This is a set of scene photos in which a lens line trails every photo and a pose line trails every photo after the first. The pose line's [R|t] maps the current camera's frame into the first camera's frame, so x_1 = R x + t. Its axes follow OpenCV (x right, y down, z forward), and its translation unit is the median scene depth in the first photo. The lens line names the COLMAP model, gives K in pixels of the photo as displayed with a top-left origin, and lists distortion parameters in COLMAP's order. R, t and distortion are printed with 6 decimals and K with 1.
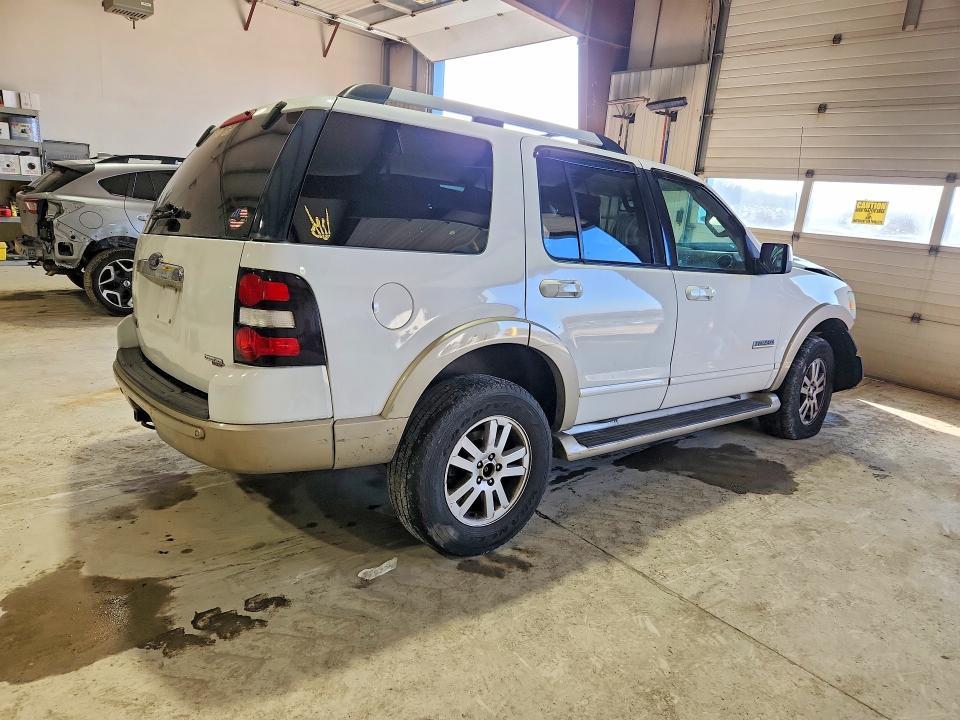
lens RADIAL K [[644.8, 0, 501.2], [0, 644.8, 410.6], [0, 0, 1]] dist [-0.001949, -0.005043]
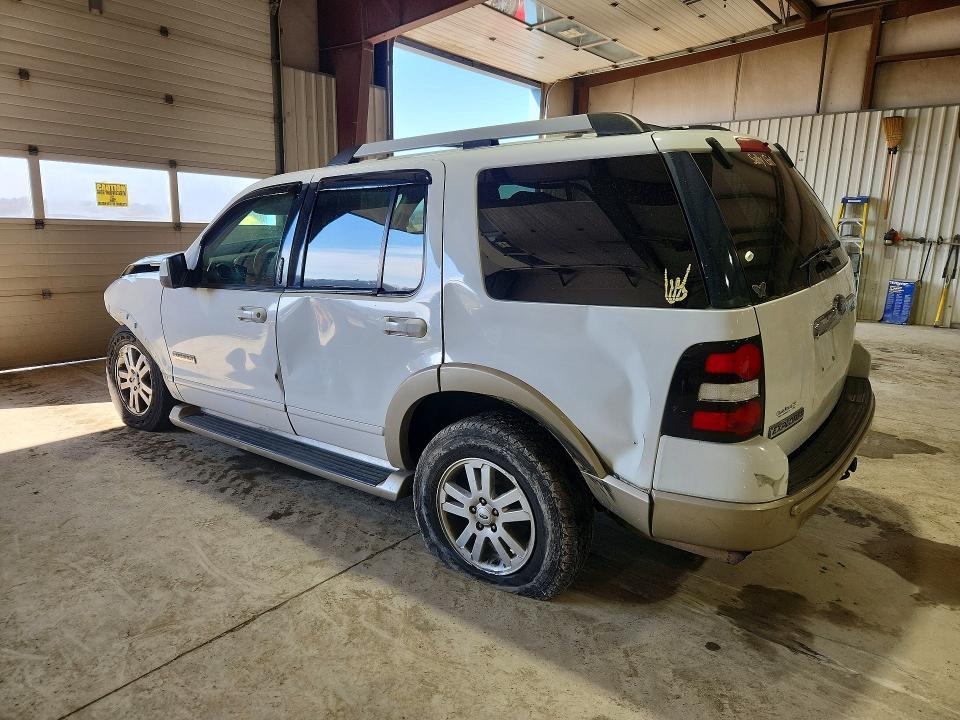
lens RADIAL K [[663.1, 0, 454.5], [0, 663.1, 359.5], [0, 0, 1]] dist [0.130334, -0.093398]
pose [[-0.208188, -0.275815, 0.938394, -1.121990], [0.268516, 0.906437, 0.325993, -0.525520], [-0.940509, 0.319842, -0.114649, 1.326632]]
